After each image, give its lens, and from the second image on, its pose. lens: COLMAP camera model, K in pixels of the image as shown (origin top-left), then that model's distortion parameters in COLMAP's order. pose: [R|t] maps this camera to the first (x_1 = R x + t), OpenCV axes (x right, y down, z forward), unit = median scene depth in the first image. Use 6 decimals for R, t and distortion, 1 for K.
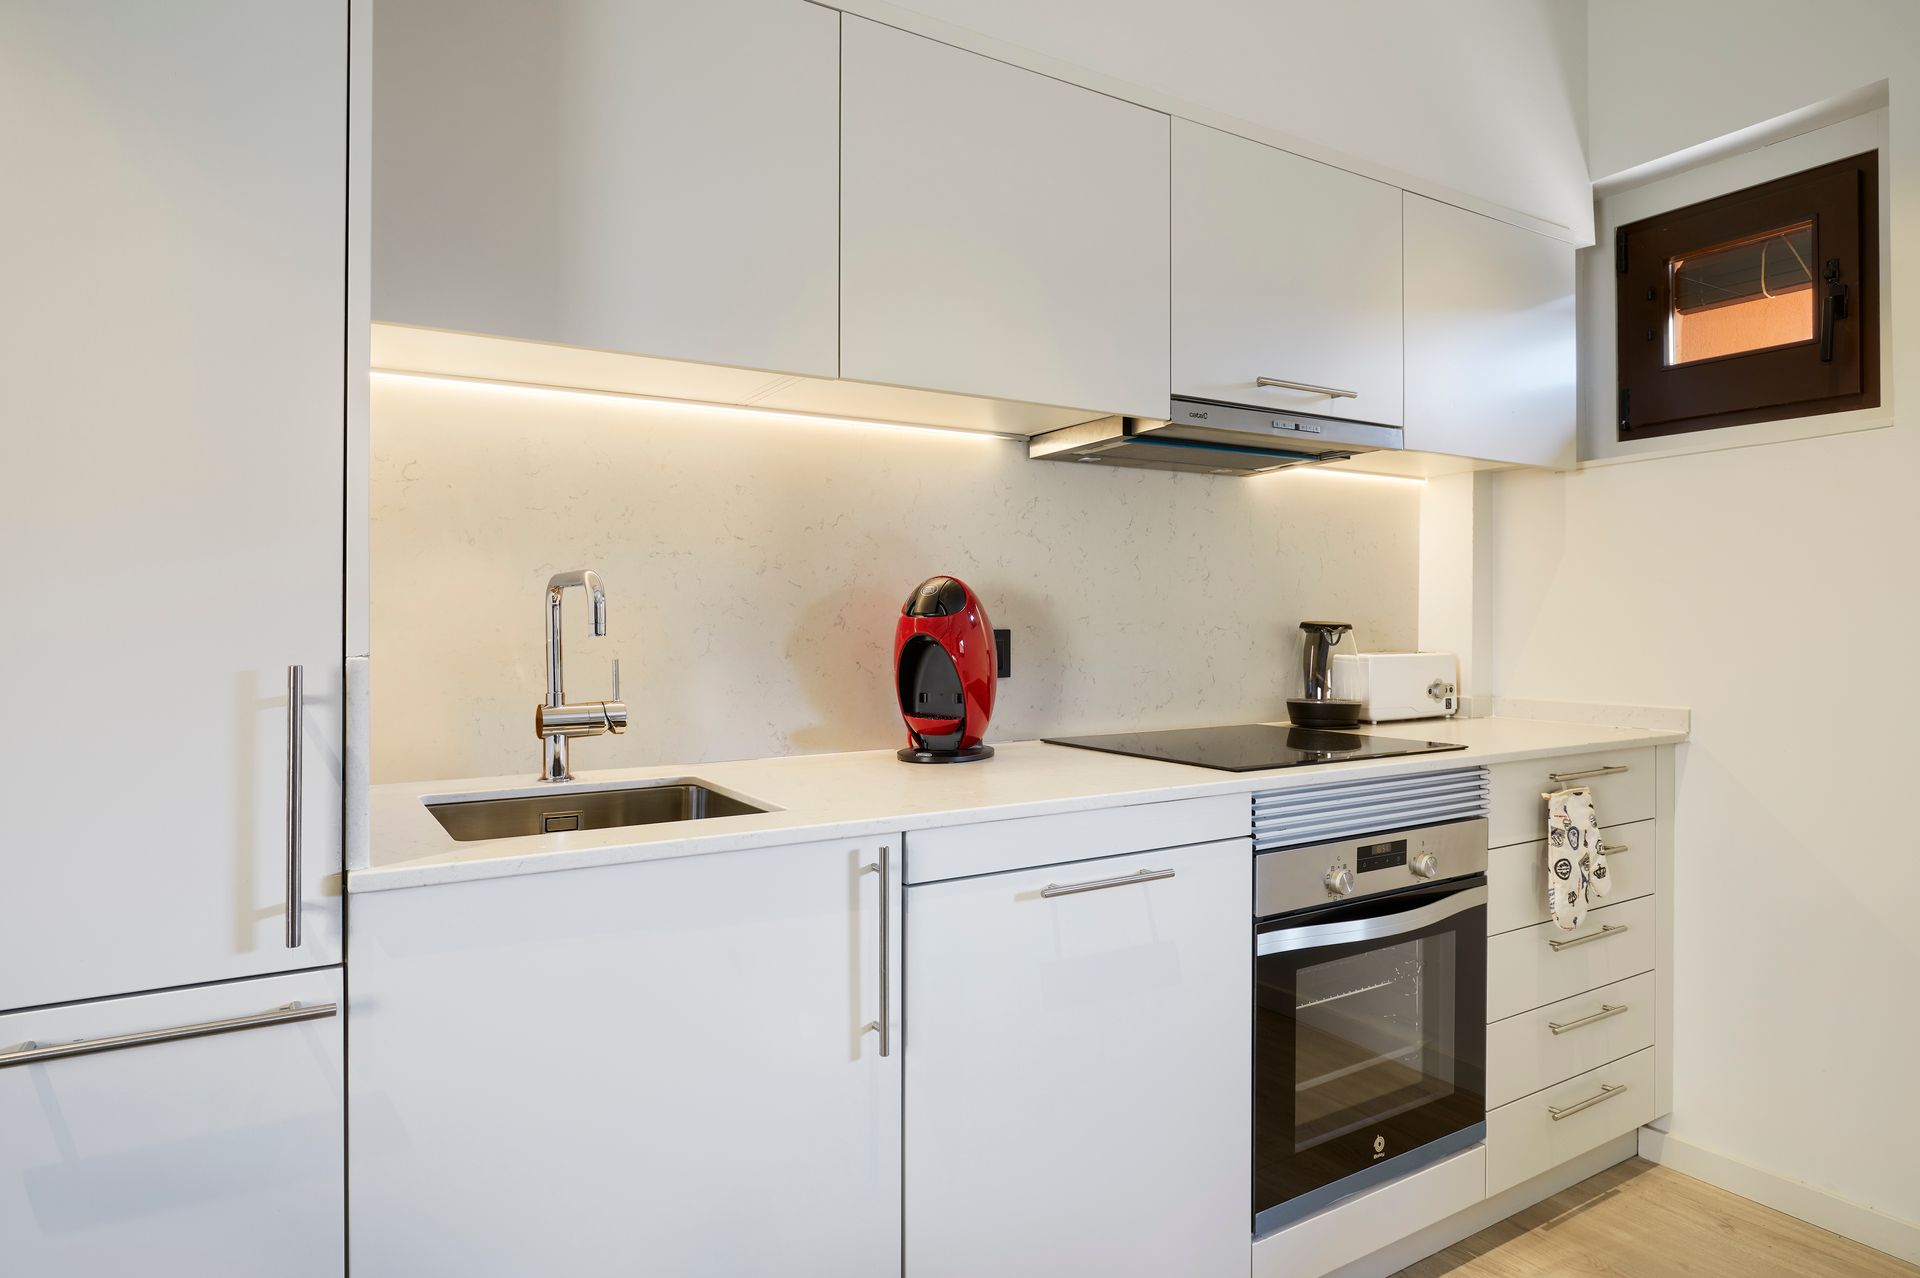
lens RADIAL K [[1112.2, 0, 983.4], [0, 1112.2, 631.4], [0, 0, 1]] dist [-0.003808, -0.000616]
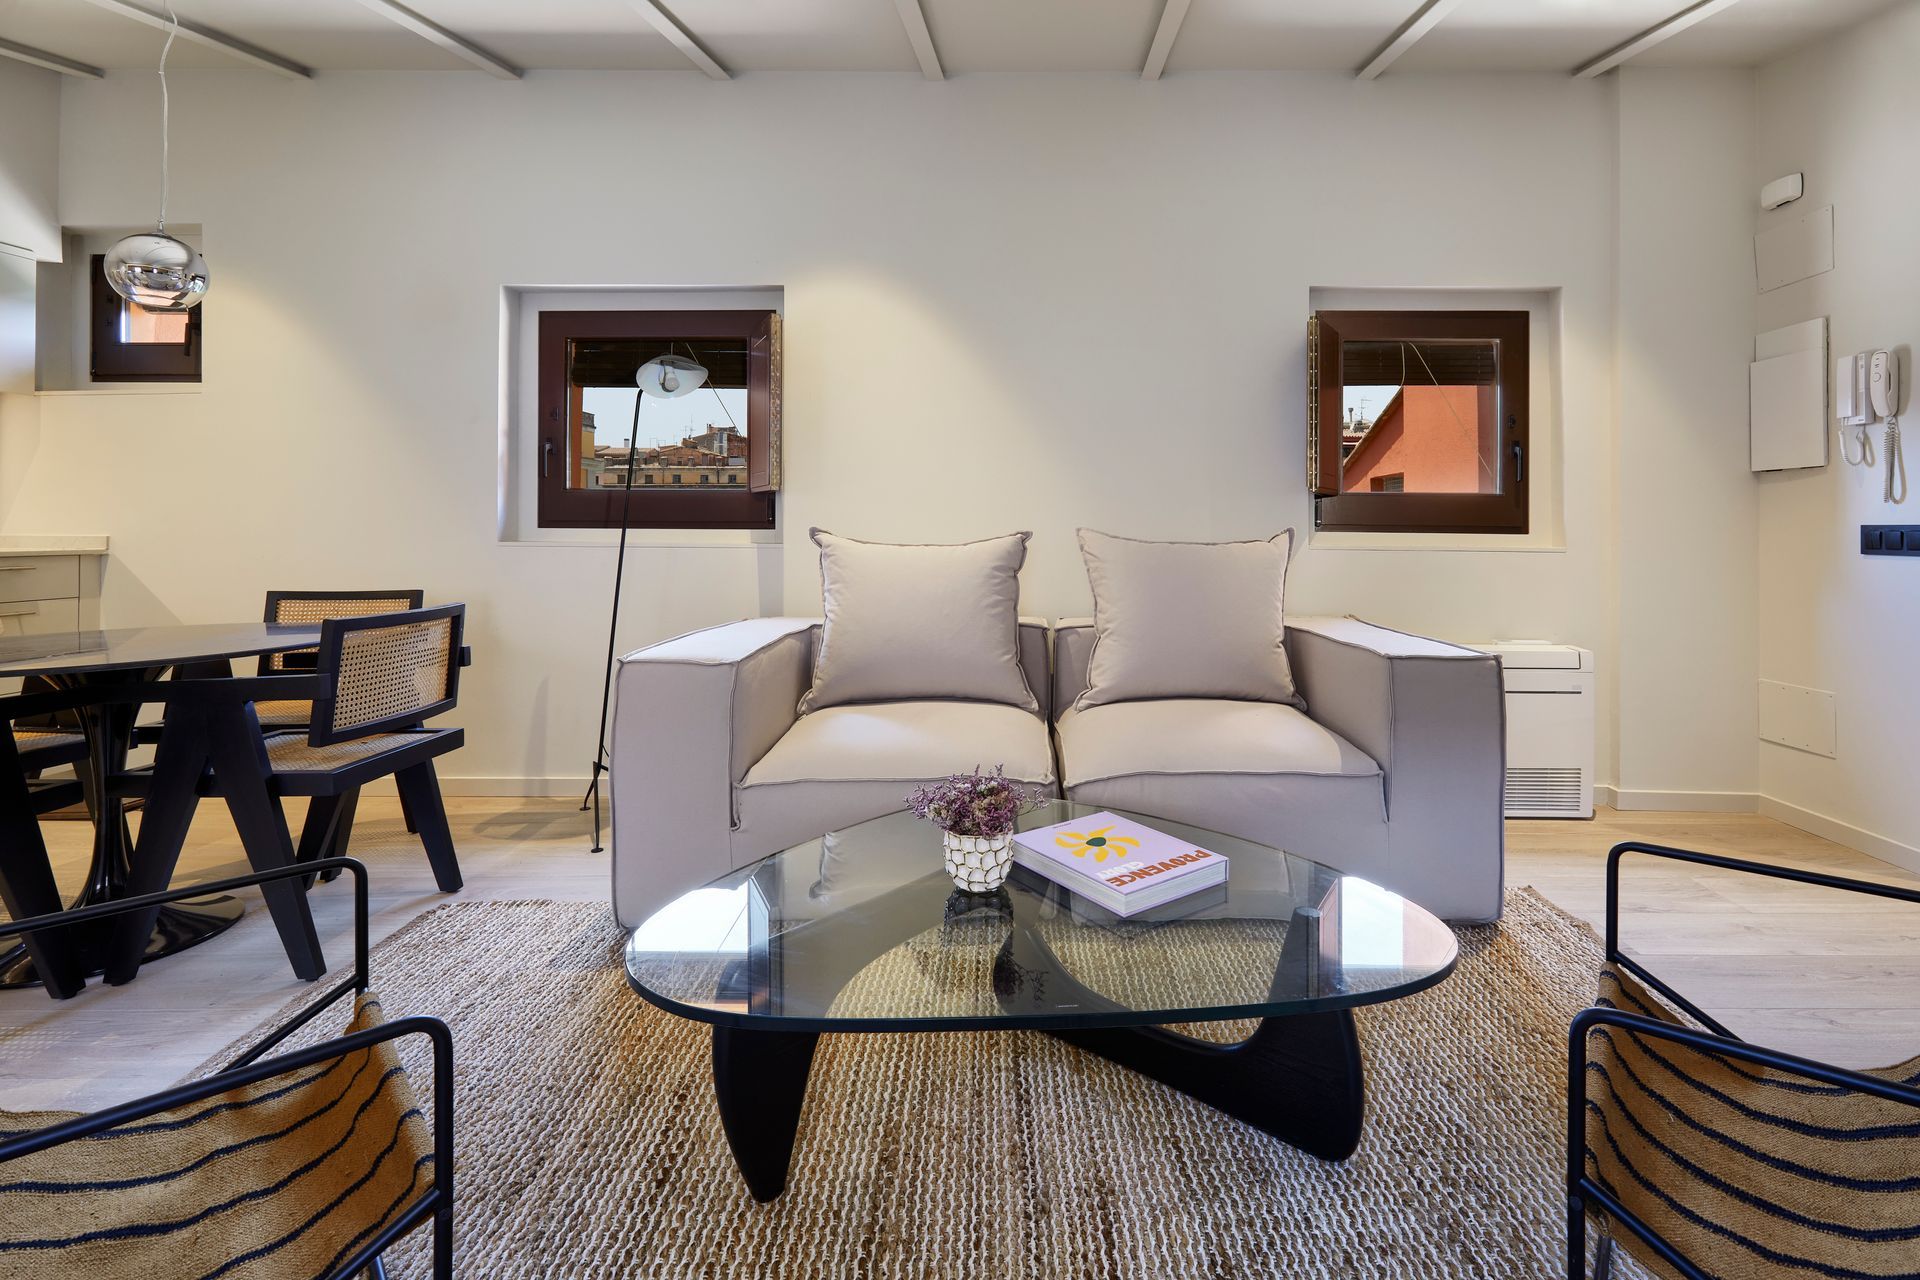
lens RADIAL K [[983.8, 0, 1140.8], [0, 983.8, 540.1], [0, 0, 1]] dist [-0.000091, -0.000295]
pose [[0.548240, -0.001094, 0.836321, 0.247720], [-0.004560, 0.999980, 0.004297, 0.069276], [-0.836309, -0.006169, 0.548224, -1.420571]]
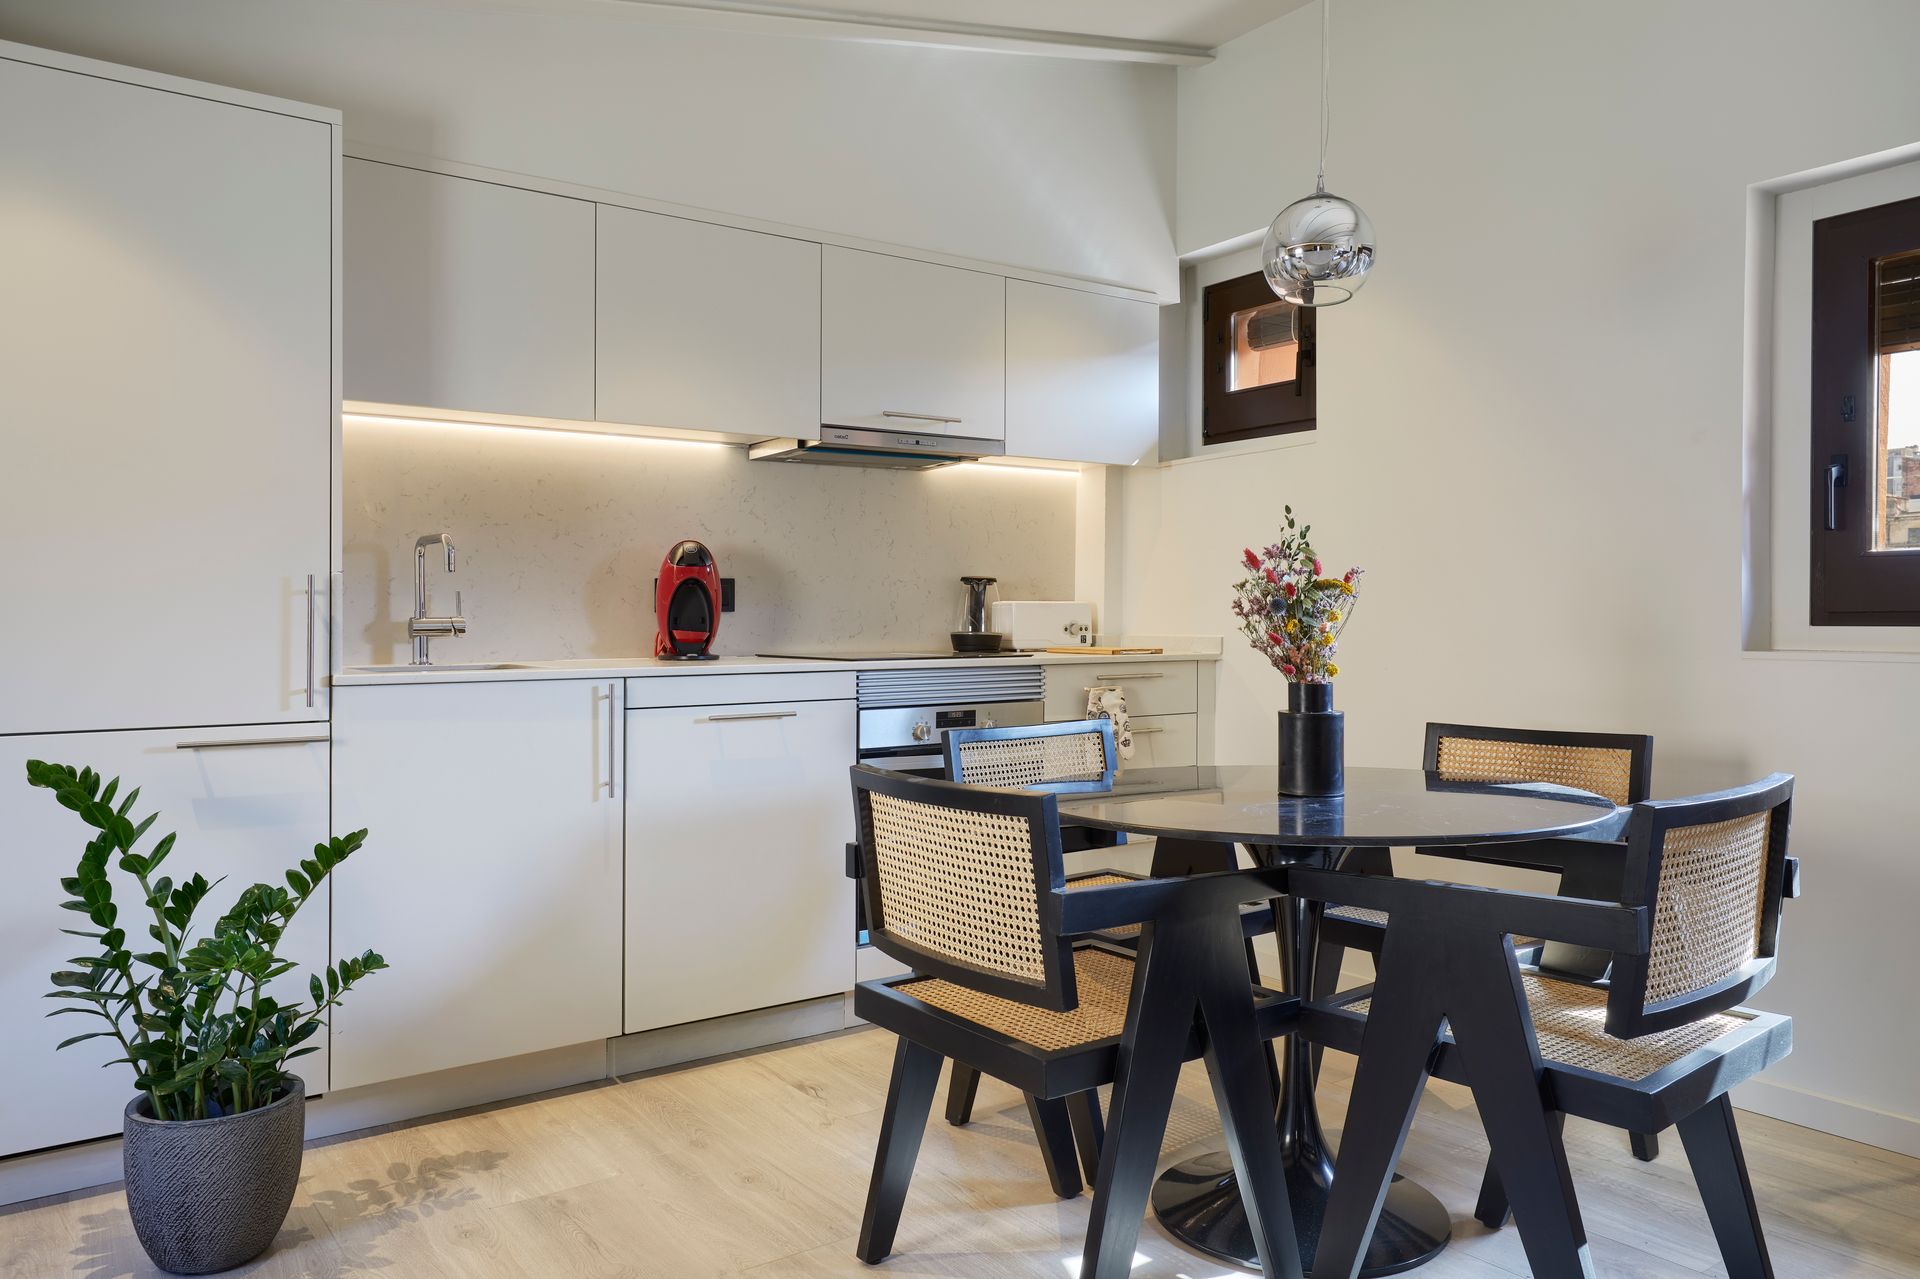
lens RADIAL K [[1353.5, 0, 955.5], [0, 1353.5, 616.0], [0, 0, 1]] dist [0.022667, 0.003573]
pose [[0.998885, -0.000353, 0.047204, 0.238383], [0.000744, 0.999966, -0.008257, 0.064554], [-0.047199, 0.008283, 0.998851, -0.807464]]
